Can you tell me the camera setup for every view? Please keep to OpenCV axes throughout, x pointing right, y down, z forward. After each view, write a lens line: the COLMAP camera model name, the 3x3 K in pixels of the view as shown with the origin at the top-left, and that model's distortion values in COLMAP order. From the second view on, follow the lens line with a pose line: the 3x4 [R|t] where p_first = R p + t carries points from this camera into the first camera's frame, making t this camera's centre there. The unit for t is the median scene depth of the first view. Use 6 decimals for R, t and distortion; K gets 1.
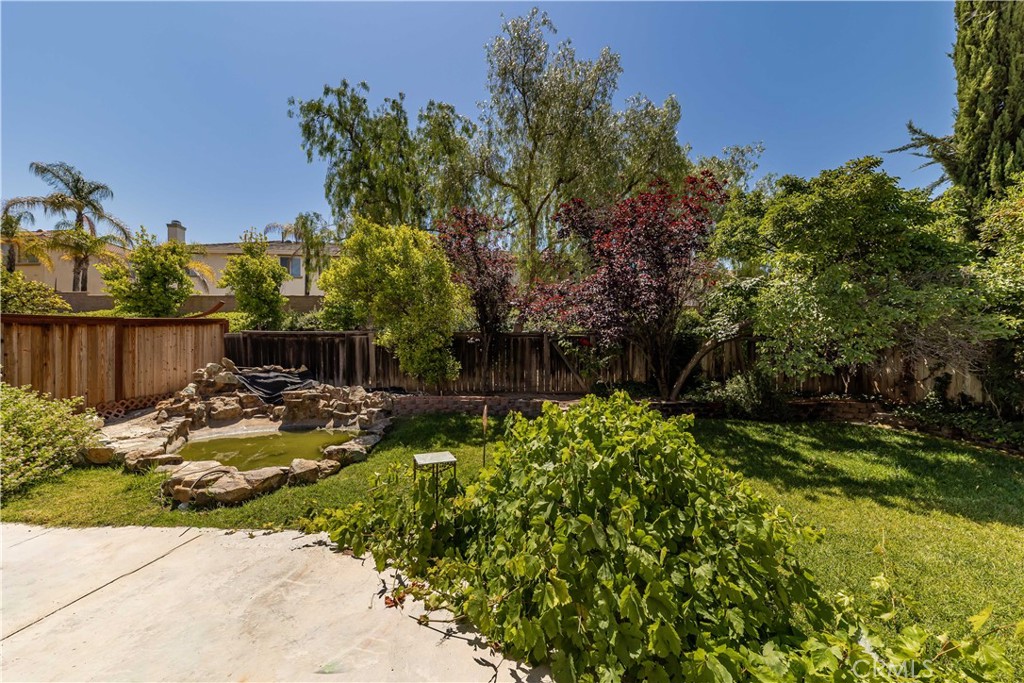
lens RADIAL K [[350.6, 0, 511.4], [0, 350.6, 349.1], [0, 0, 1]] dist [0.000424, -0.002230]
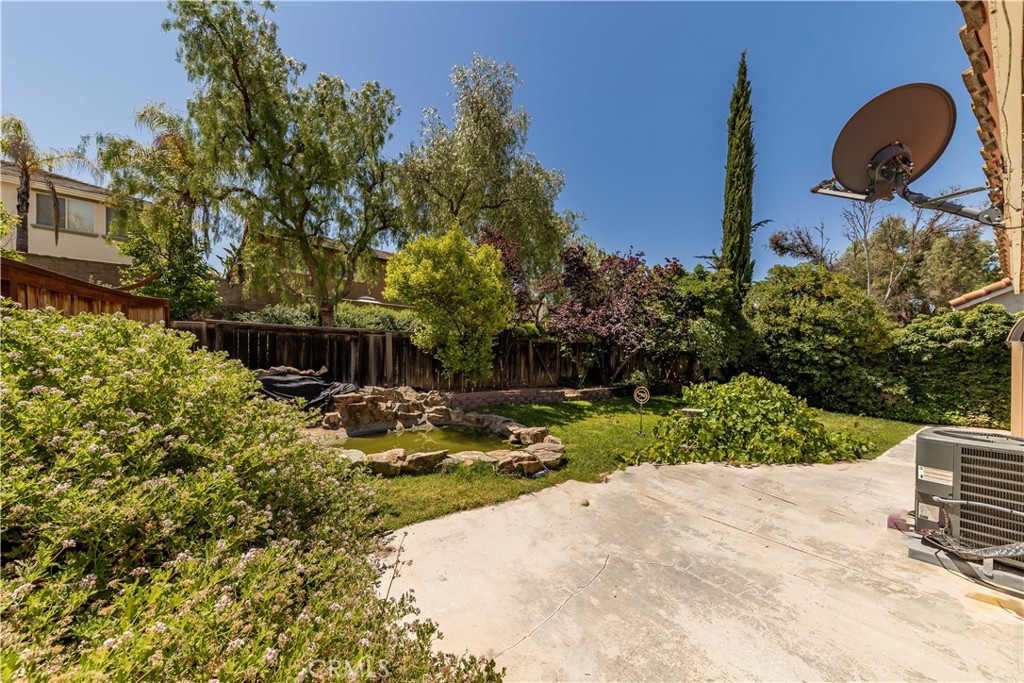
lens RADIAL K [[354.4, 0, 514.5], [0, 354.4, 357.8], [0, 0, 1]] dist [0.010705, -0.000015]
pose [[0.794559, 0.008891, 0.607121, -0.824461], [-0.019021, 0.999767, 0.010251, 0.008564], [-0.606889, -0.019693, 0.794543, 0.021901]]
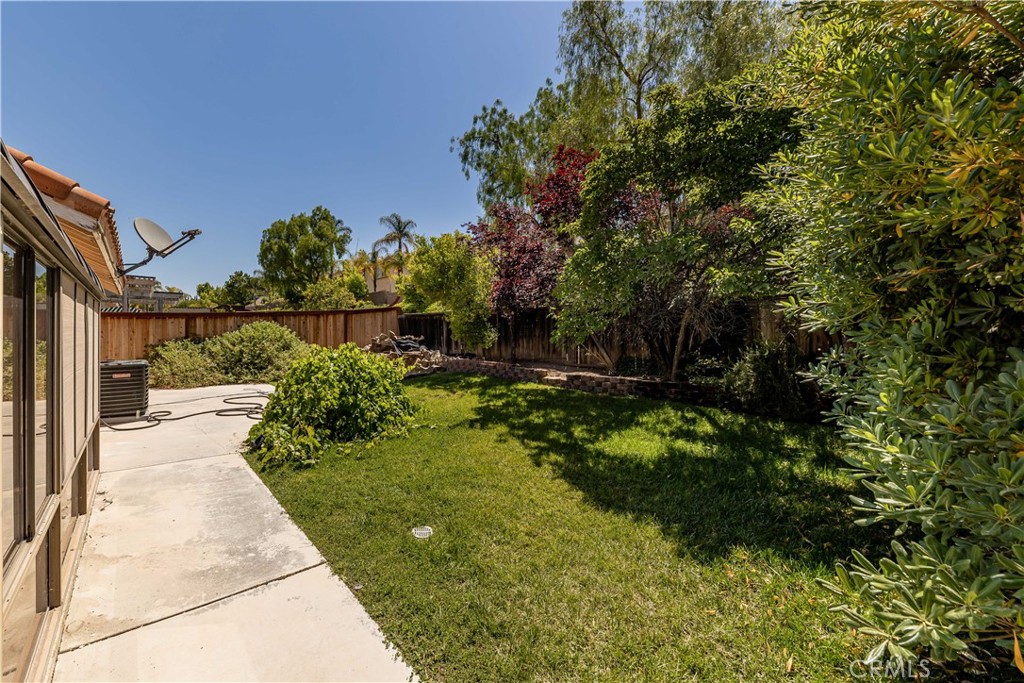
lens RADIAL K [[385.7, 0, 454.6], [0, 385.7, 332.3], [0, 0, 1]] dist [-0.000313, -0.000018]
pose [[0.661689, 0.002461, -0.749774, 0.793447], [0.011636, 0.999840, 0.013551, 0.013179], [0.749688, -0.017691, 0.661555, 0.021008]]
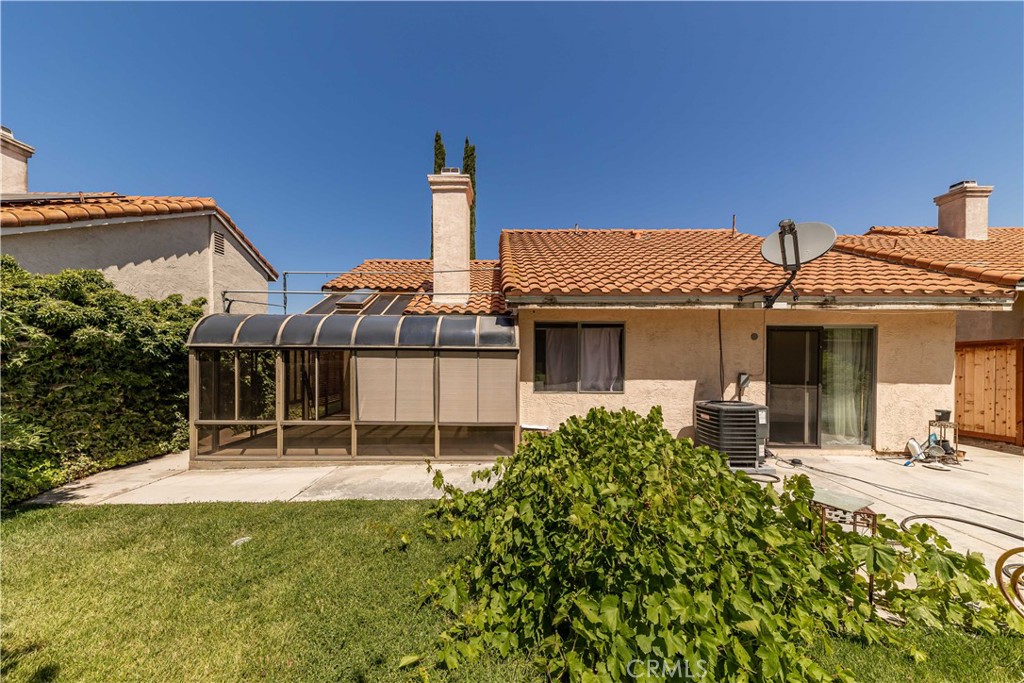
lens RADIAL K [[350.4, 0, 499.0], [0, 350.4, 358.7], [0, 0, 1]] dist [0.014368, -0.005290]
pose [[-0.999081, 0.000846, -0.042855, 0.207034], [0.001229, 0.999959, -0.008929, -0.001825], [0.042845, -0.008973, -0.999041, 0.674096]]
